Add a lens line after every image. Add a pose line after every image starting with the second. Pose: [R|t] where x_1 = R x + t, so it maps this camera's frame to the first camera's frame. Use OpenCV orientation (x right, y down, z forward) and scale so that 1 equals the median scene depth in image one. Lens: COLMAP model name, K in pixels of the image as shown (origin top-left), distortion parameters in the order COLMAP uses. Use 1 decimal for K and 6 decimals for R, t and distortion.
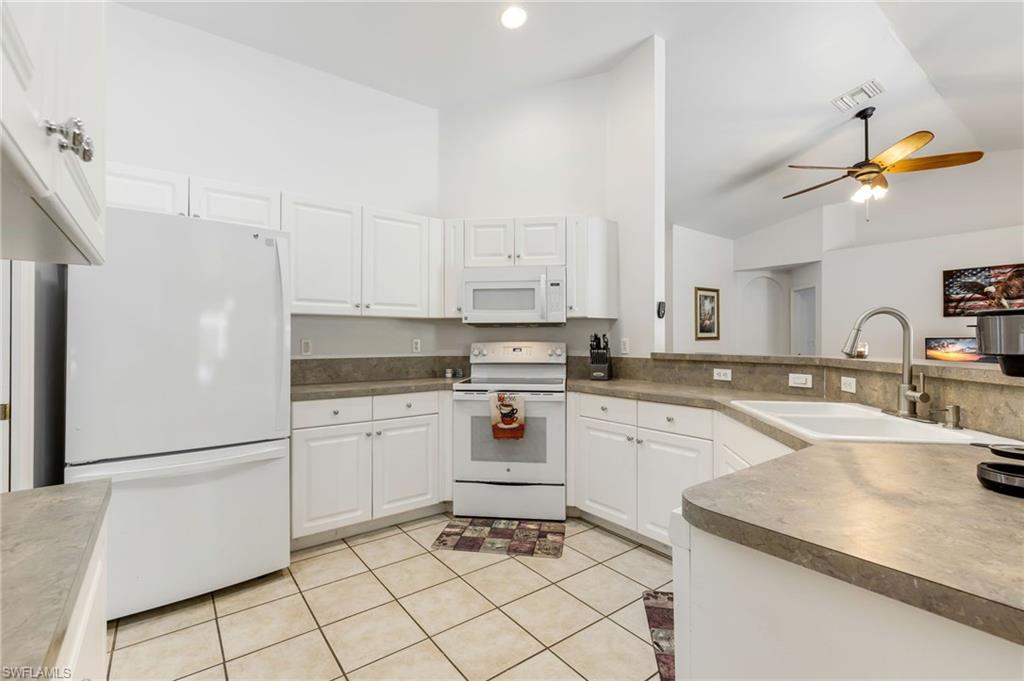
lens RADIAL K [[458.4, 0, 514.2], [0, 458.4, 338.0], [0, 0, 1]] dist [0.013822, -0.002551]
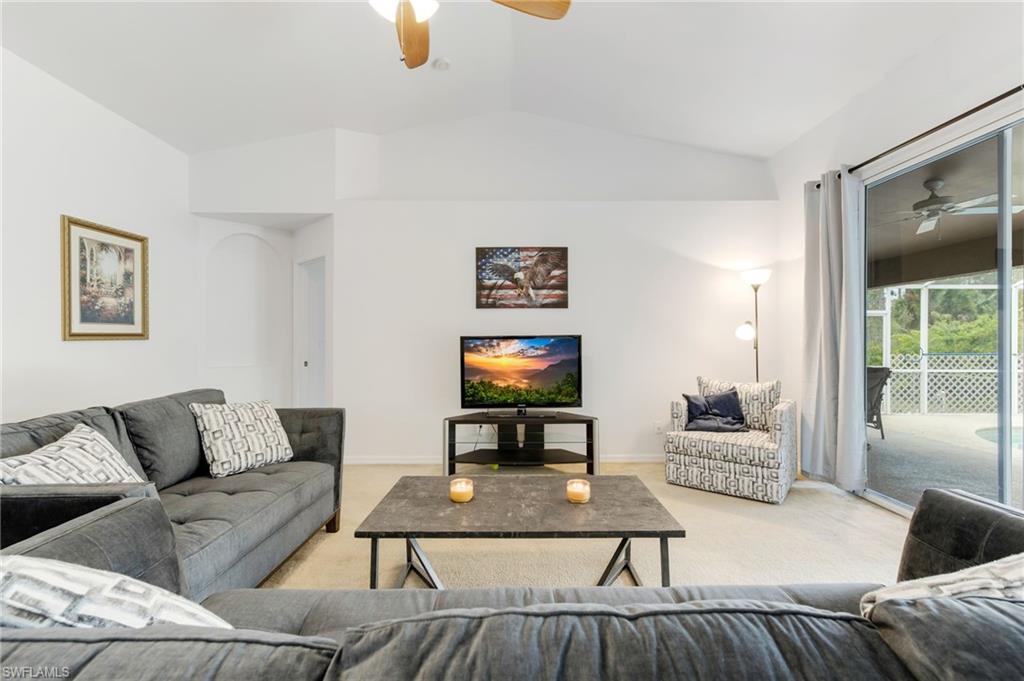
lens RADIAL K [[458.4, 0, 520.9], [0, 458.4, 333.5], [0, 0, 1]] dist [0.013822, -0.002551]
pose [[0.600090, 0.010815, 0.799859, 0.613384], [-0.001374, 0.999921, -0.012489, 0.006371], [-0.799931, 0.006395, 0.600057, 0.807525]]
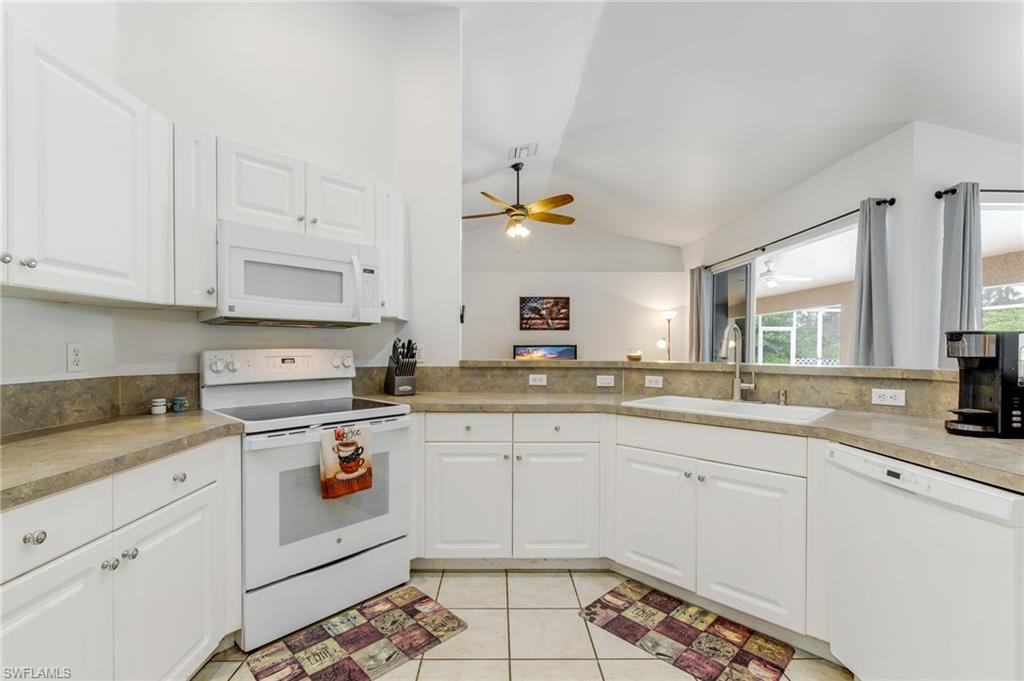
lens RADIAL K [[458.4, 0, 505.2], [0, 458.4, 352.5], [0, 0, 1]] dist [0.013822, -0.002551]
pose [[0.597587, -0.008248, 0.801761, -0.336242], [-0.007429, 0.999847, 0.015822, 0.001081], [-0.801769, -0.015411, 0.597435, 0.340678]]
